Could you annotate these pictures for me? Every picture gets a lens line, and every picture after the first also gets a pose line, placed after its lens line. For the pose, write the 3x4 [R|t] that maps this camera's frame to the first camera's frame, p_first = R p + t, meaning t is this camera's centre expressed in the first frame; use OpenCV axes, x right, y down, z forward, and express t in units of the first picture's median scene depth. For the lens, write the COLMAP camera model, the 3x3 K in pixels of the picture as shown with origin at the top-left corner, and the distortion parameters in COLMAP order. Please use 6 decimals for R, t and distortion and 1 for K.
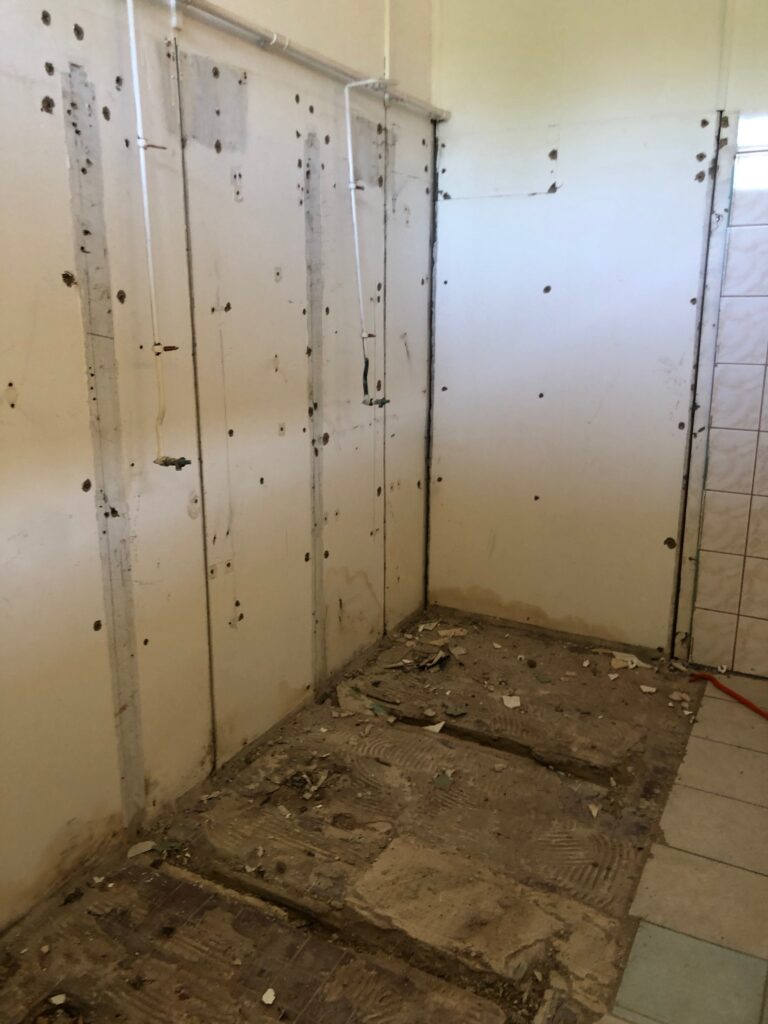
lens RADIAL K [[843.8, 0, 373.3], [0, 843.8, 511.7], [0, 0, 1]] dist [0.022798, 0.011632]
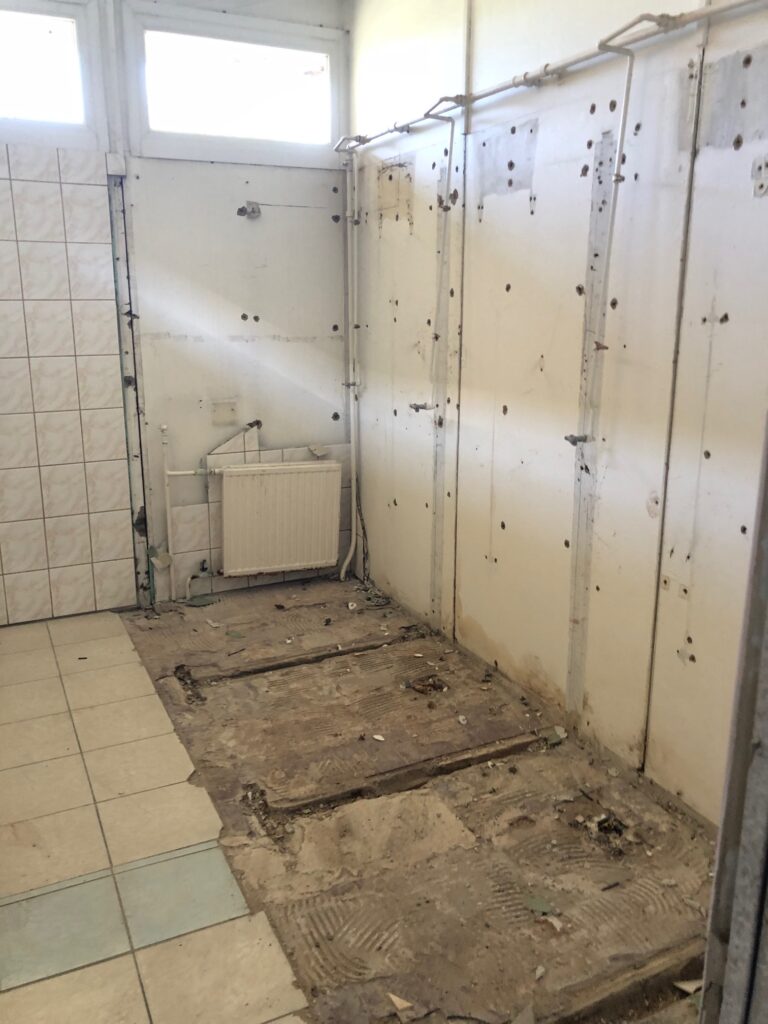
lens RADIAL K [[843.8, 0, 375.1], [0, 843.8, 514.9], [0, 0, 1]] dist [0.022798, 0.011632]
pose [[-0.585562, 0.205225, -0.784219, 0.881499], [-0.210806, 0.895586, 0.391773, -0.362110], [0.782737, 0.394726, -0.481159, 1.345376]]
